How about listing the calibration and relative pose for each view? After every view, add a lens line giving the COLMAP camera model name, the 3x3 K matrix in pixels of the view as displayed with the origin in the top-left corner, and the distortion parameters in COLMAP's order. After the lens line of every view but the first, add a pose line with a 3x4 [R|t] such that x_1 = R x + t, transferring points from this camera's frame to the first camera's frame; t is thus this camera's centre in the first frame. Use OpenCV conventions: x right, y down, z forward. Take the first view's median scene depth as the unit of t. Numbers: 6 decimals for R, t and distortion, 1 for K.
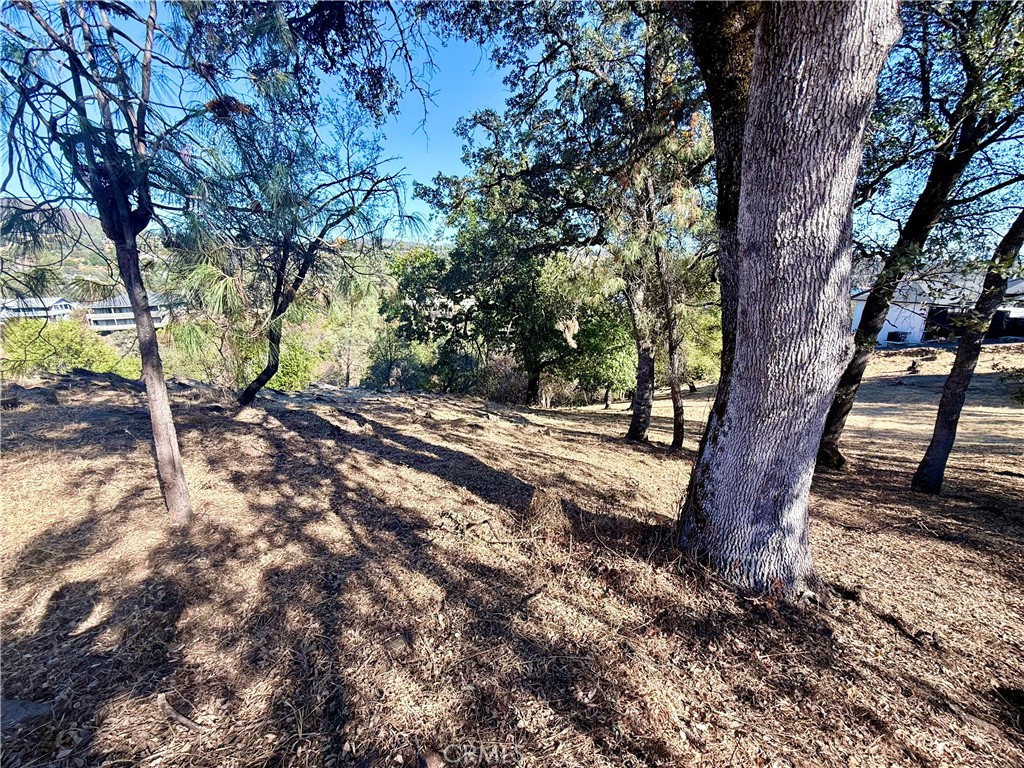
lens RADIAL K [[412.8, 0, 512.6], [0, 412.8, 387.2], [0, 0, 1]] dist [0.002507, -0.000075]
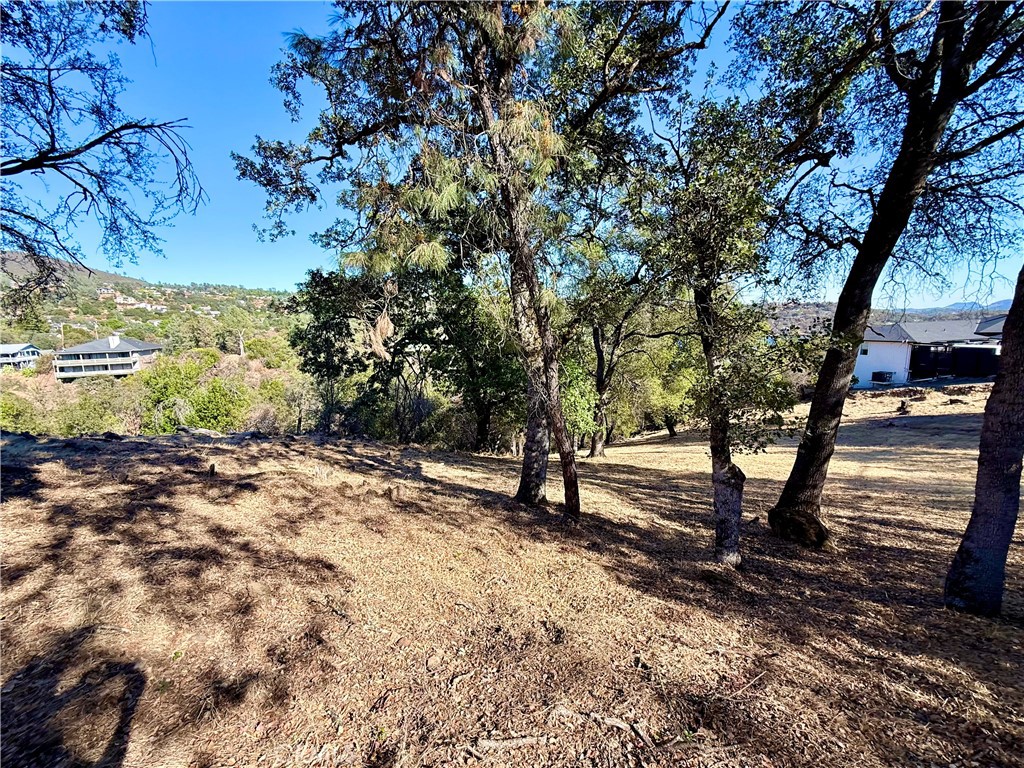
lens RADIAL K [[412.8, 0, 510.6], [0, 412.8, 385.6], [0, 0, 1]] dist [0.002507, -0.000075]
pose [[0.999884, -0.005438, 0.014194, 0.096720], [0.007051, 0.993210, -0.116124, 0.005836], [-0.013466, 0.116211, 0.993133, 0.108685]]
